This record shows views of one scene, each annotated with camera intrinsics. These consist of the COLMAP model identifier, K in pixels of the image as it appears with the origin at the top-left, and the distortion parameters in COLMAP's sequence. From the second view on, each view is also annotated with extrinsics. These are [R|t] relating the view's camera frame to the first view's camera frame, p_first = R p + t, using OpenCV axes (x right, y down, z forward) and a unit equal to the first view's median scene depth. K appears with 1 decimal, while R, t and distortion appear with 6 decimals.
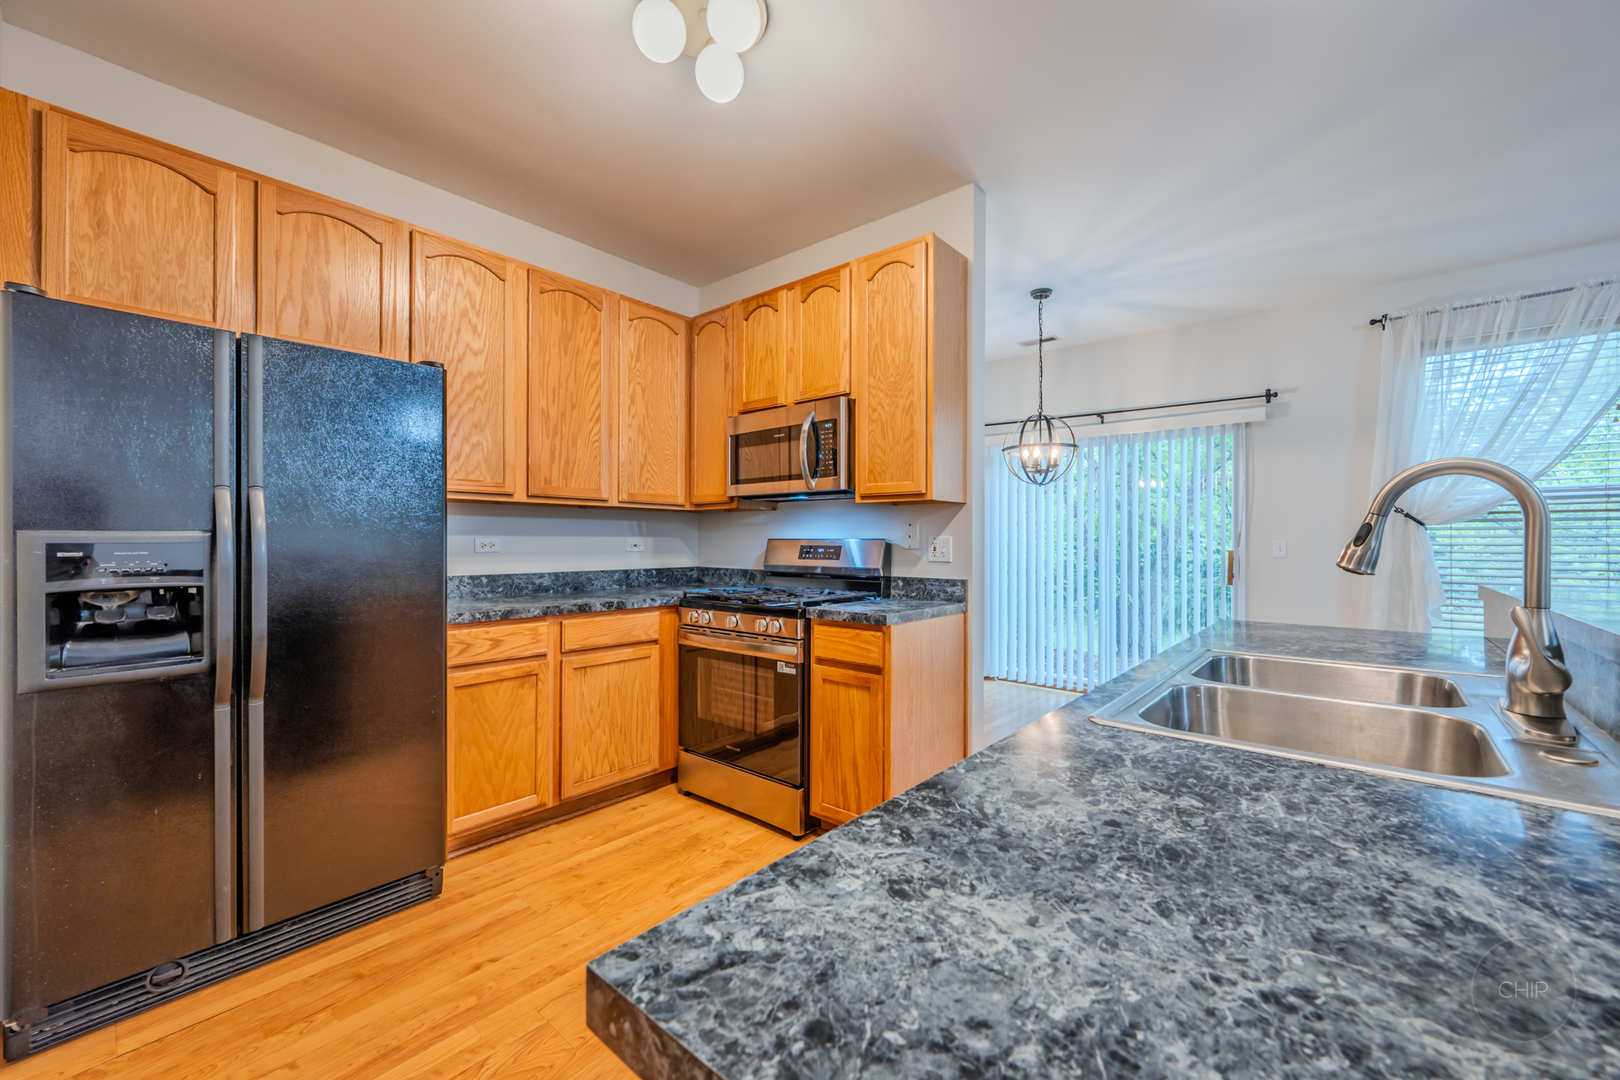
lens RADIAL K [[638.2, 0, 803.8], [0, 638.2, 540.2], [0, 0, 1]] dist [-0.002875, -0.000052]
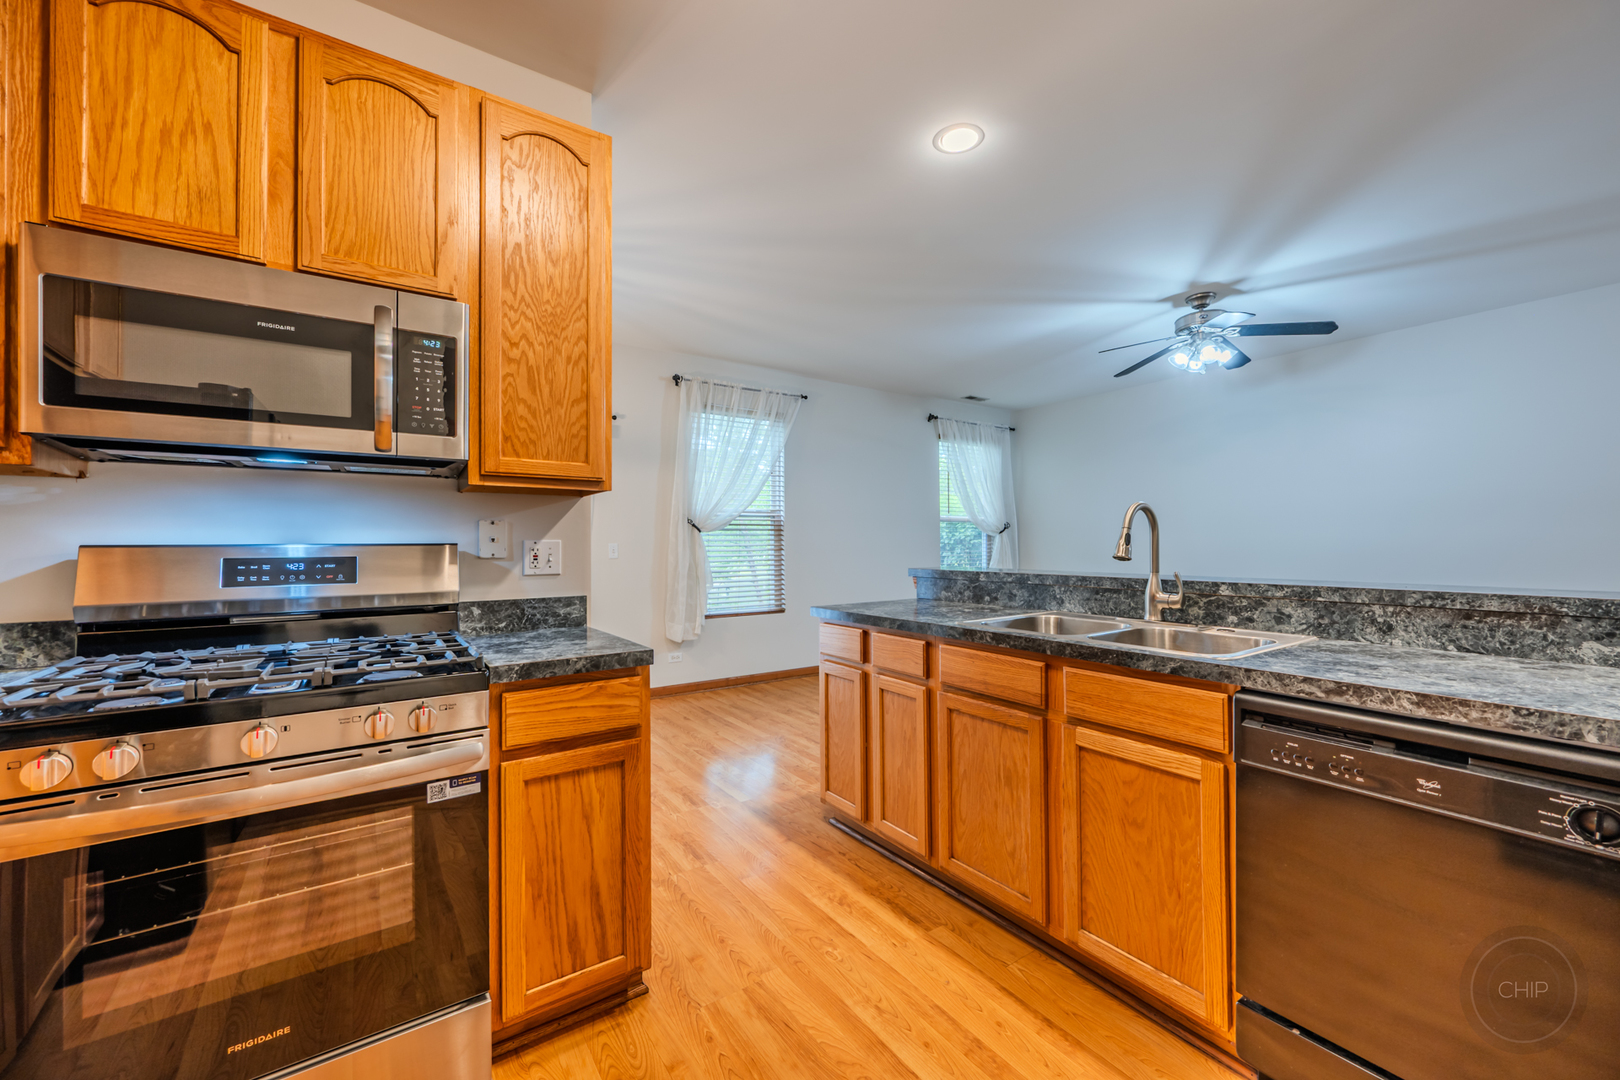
lens RADIAL K [[638.2, 0, 810.3], [0, 638.2, 540.8], [0, 0, 1]] dist [-0.002875, -0.000052]
pose [[0.249620, -0.000314, 0.968344, -0.649115], [0.005450, 0.999985, -0.001081, -0.004065], [-0.968329, 0.005547, 0.249618, 0.812725]]
